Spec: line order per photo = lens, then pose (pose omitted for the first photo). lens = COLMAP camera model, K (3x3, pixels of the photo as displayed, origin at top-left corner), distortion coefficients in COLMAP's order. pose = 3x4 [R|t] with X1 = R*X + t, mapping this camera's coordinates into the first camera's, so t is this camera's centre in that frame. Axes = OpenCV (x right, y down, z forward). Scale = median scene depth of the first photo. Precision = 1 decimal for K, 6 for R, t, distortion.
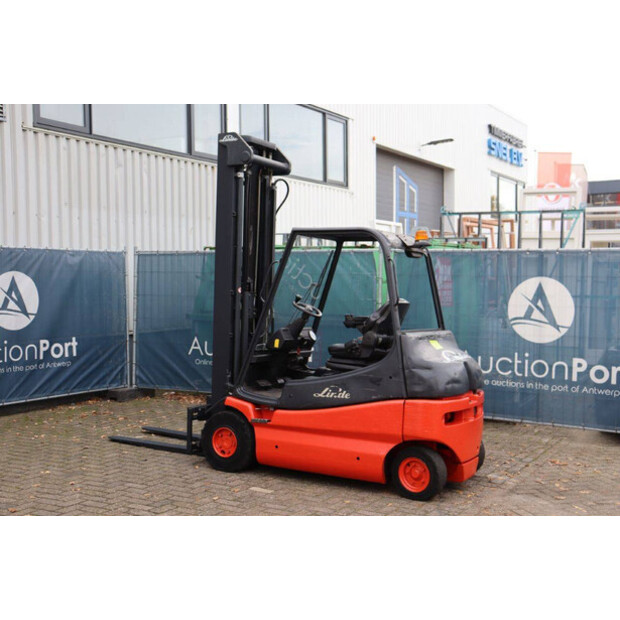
lens RADIAL K [[805.1, 0, 306.4], [0, 805.1, 342.8], [0, 0, 1]] dist [0.025704, 0.000000]
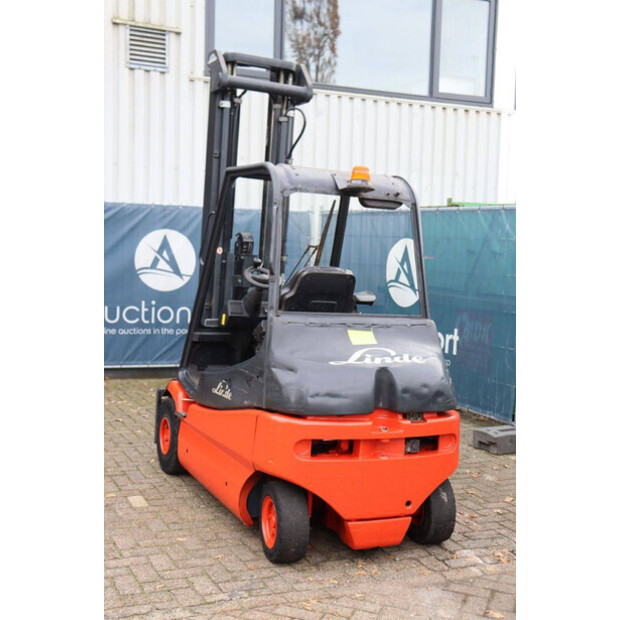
lens RADIAL K [[846.9, 0, 313.2], [0, 846.9, 312.8], [0, 0, 1]] dist [0.117401, 0.000000]
pose [[0.818912, 0.070212, -0.569608, 0.462010], [-0.076199, 0.997003, 0.013344, -0.021436], [0.568838, 0.032476, 0.821808, 0.349327]]
